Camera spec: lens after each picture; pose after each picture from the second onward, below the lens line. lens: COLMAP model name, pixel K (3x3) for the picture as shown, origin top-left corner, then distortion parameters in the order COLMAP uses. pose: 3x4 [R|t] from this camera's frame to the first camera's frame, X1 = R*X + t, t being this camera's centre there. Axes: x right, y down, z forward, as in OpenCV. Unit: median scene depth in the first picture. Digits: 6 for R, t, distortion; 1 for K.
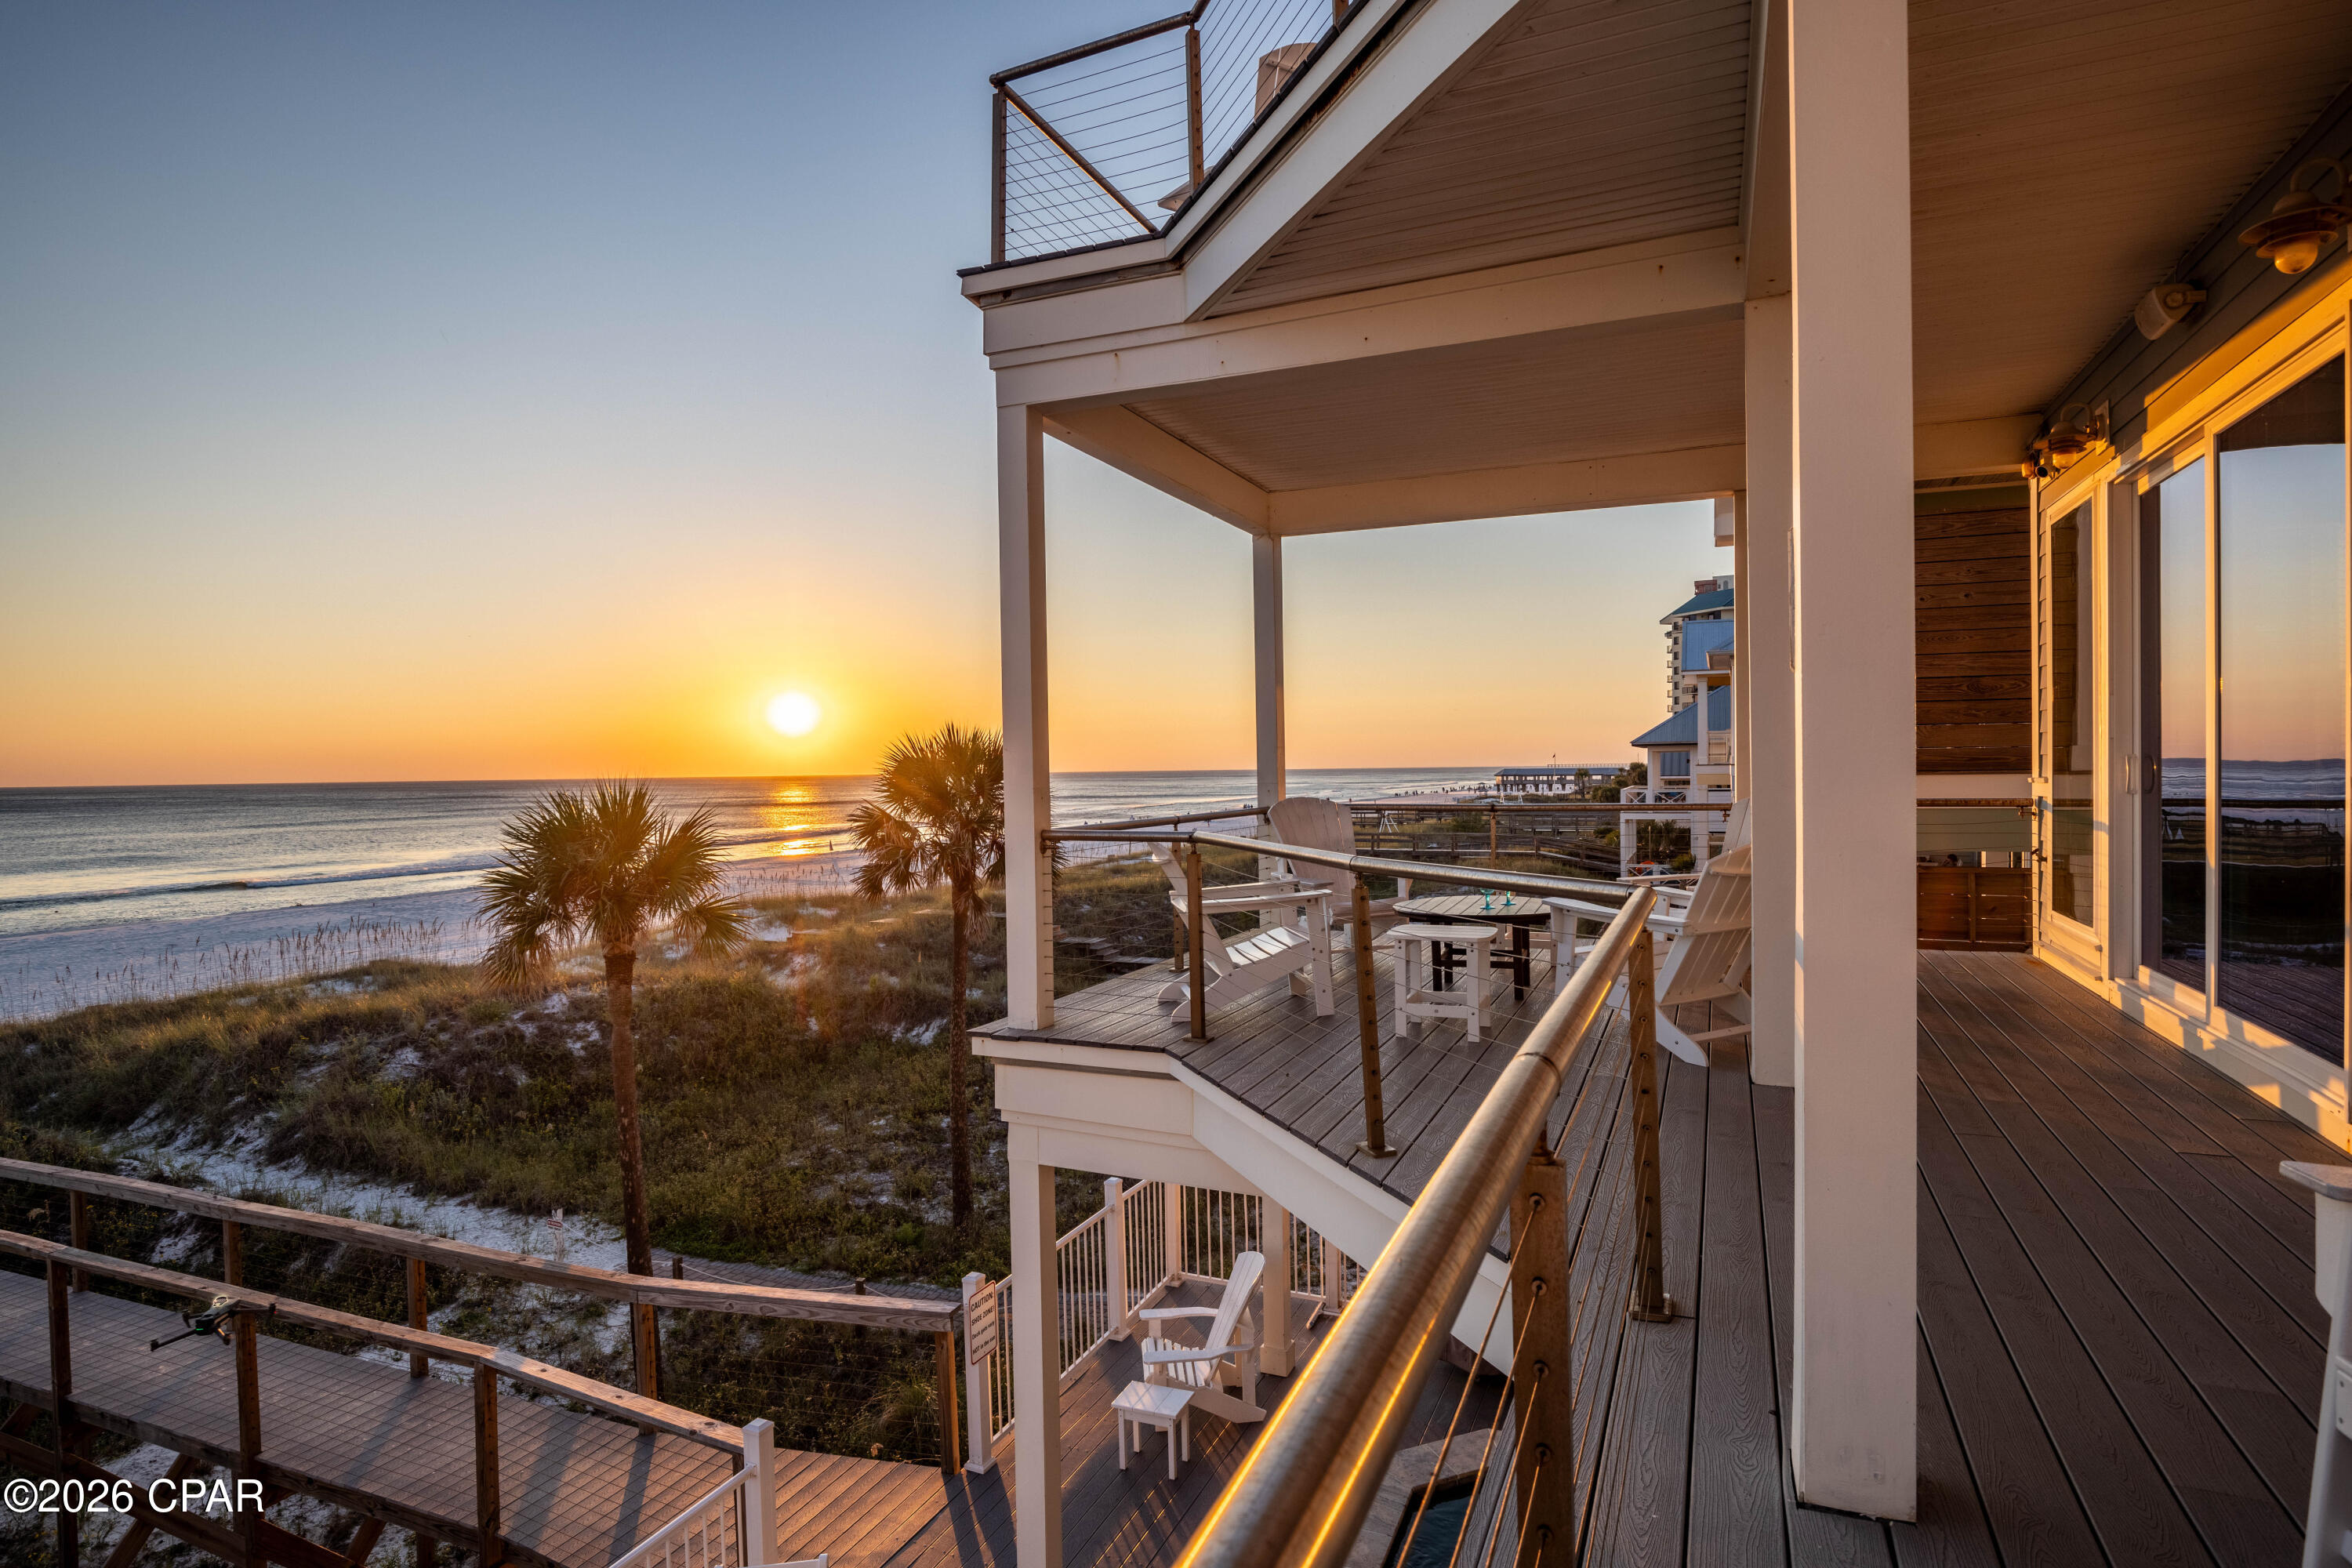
lens RADIAL K [[1266.8, 0, 1176.0], [0, 1266.8, 784.0], [0, 0, 1]] dist [-0.004968, 0.000426]
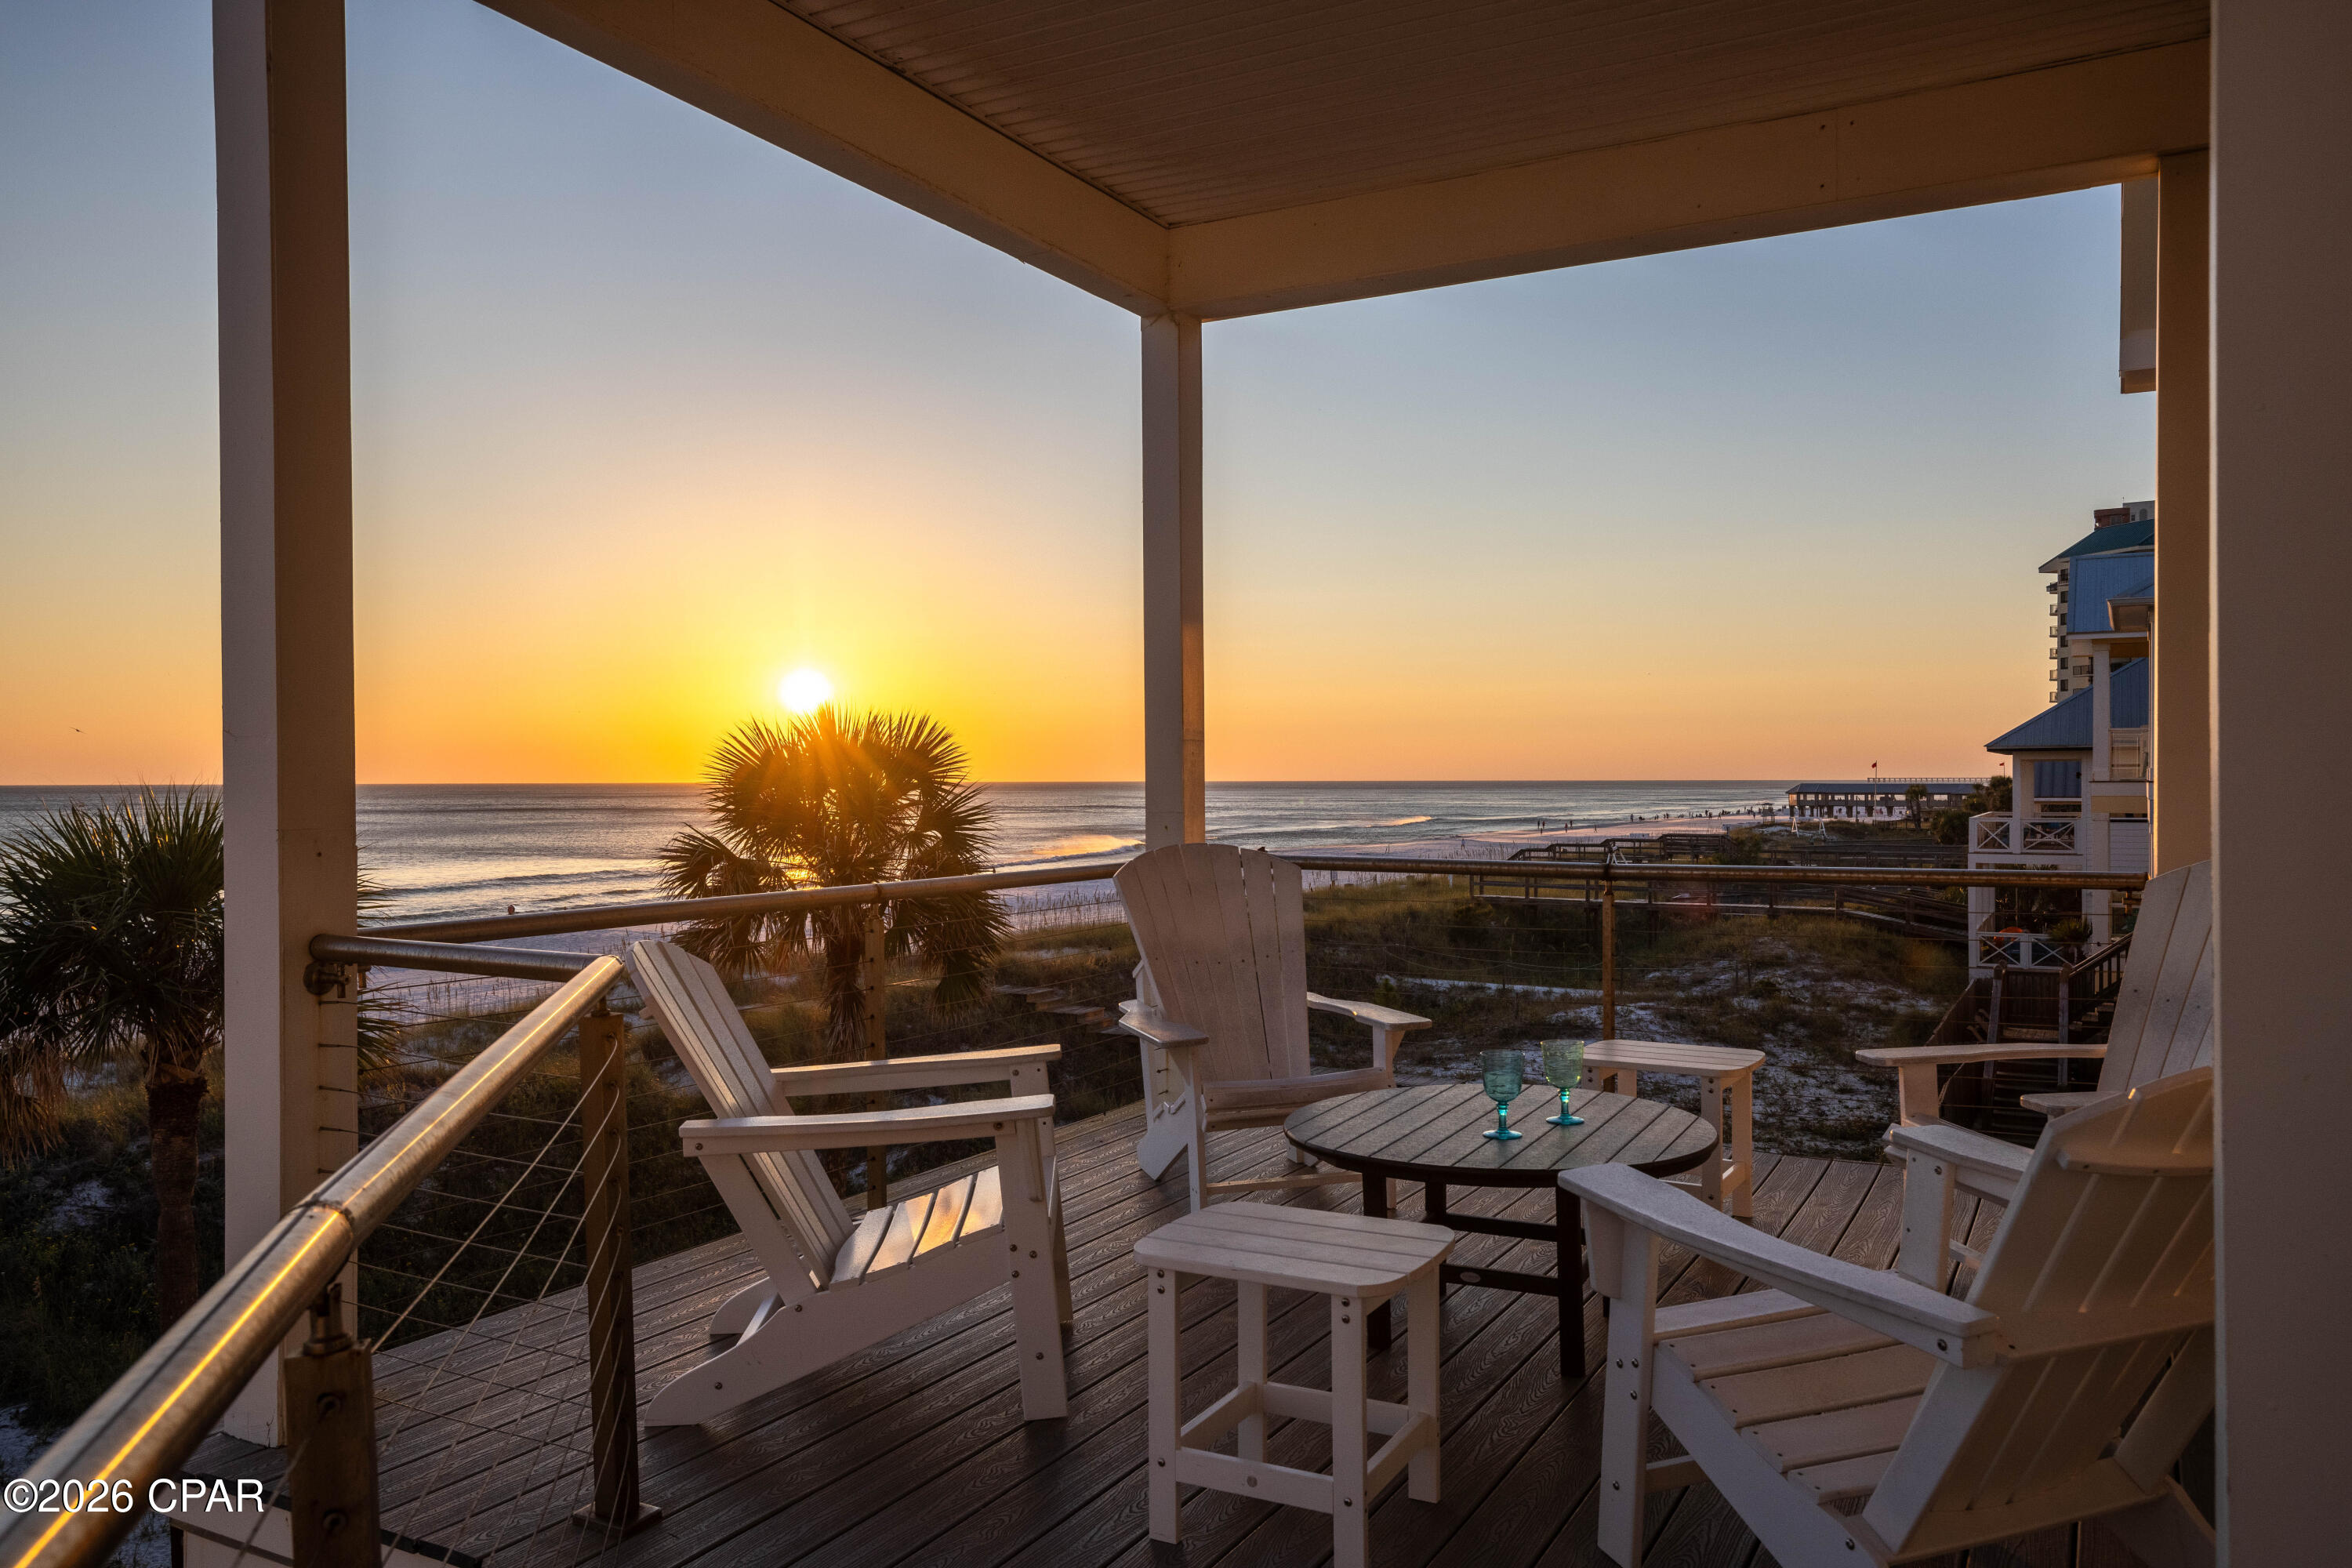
lens RADIAL K [[1725.3, 0, 1176.0], [0, 1725.3, 784.0], [0, 0, 1]] dist [0.027061, -0.002573]
pose [[0.995240, 0.010494, -0.096890, 0.056679], [-0.011307, 0.999905, -0.007850, -0.002575], [0.096798, 0.008908, 0.995264, 0.127789]]
